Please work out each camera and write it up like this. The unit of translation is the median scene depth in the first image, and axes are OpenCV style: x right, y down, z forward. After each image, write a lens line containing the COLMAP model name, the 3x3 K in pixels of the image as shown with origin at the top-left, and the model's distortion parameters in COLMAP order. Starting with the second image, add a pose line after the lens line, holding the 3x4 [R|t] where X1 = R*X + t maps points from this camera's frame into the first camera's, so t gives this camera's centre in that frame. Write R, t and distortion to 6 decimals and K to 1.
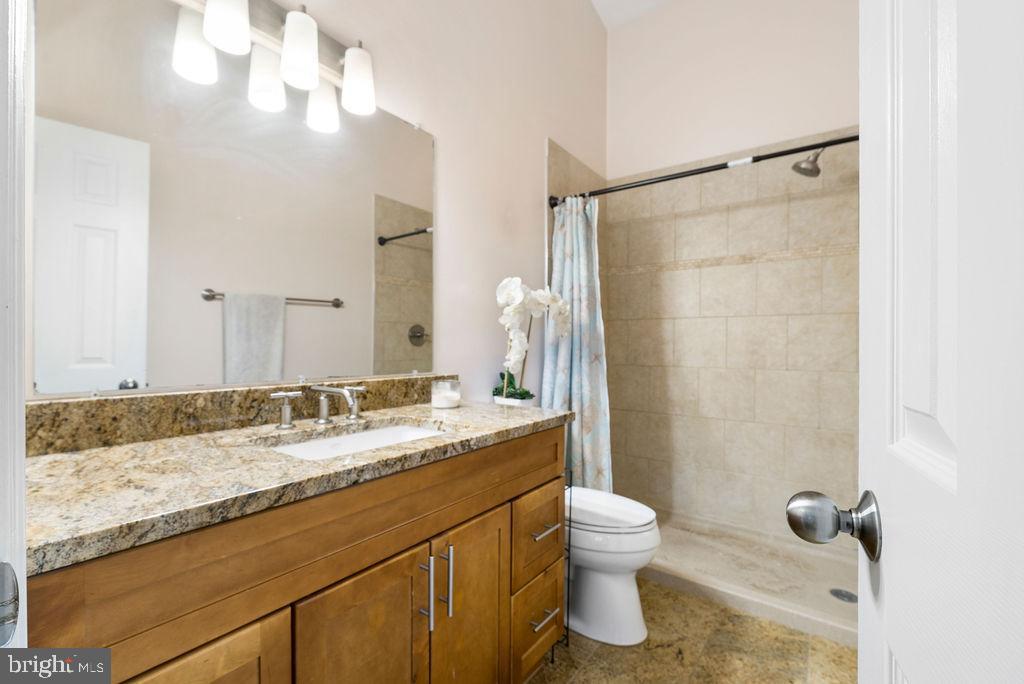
lens RADIAL K [[438.9, 0, 512.0], [0, 438.9, 342.0], [0, 0, 1]] dist [0.000650, 0.000068]
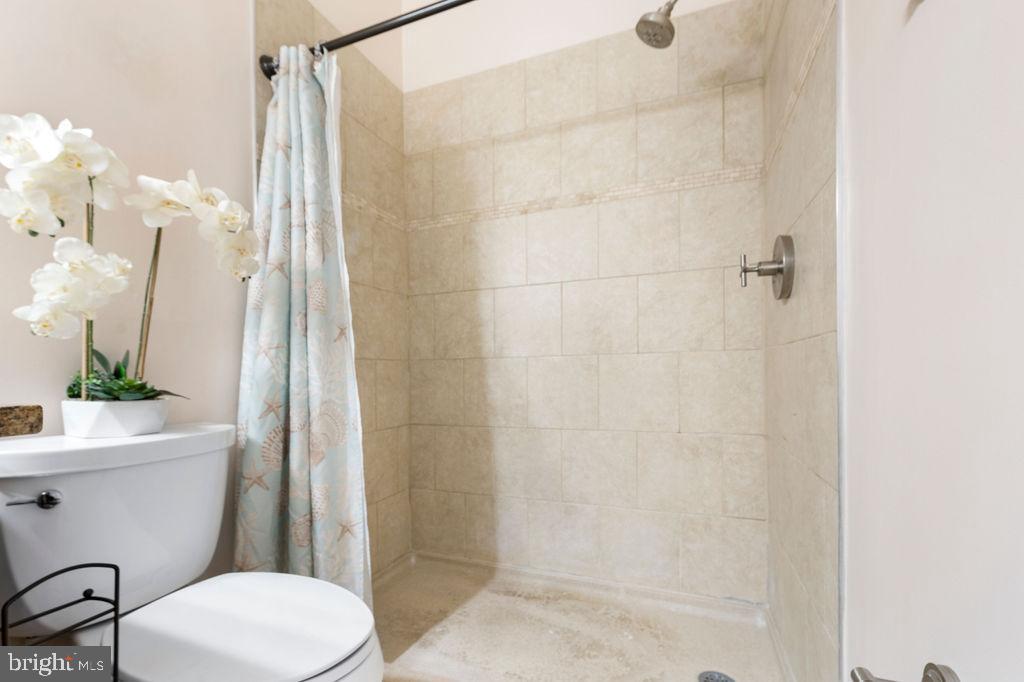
lens RADIAL K [[444.1, 0, 511.3], [0, 444.1, 373.0], [0, 0, 1]] dist [-0.000867, -0.000091]
pose [[0.967913, -0.021605, 0.250353, 0.236553], [0.019907, 0.999758, 0.009315, 0.080735], [-0.250494, -0.004033, 0.968110, 0.341106]]
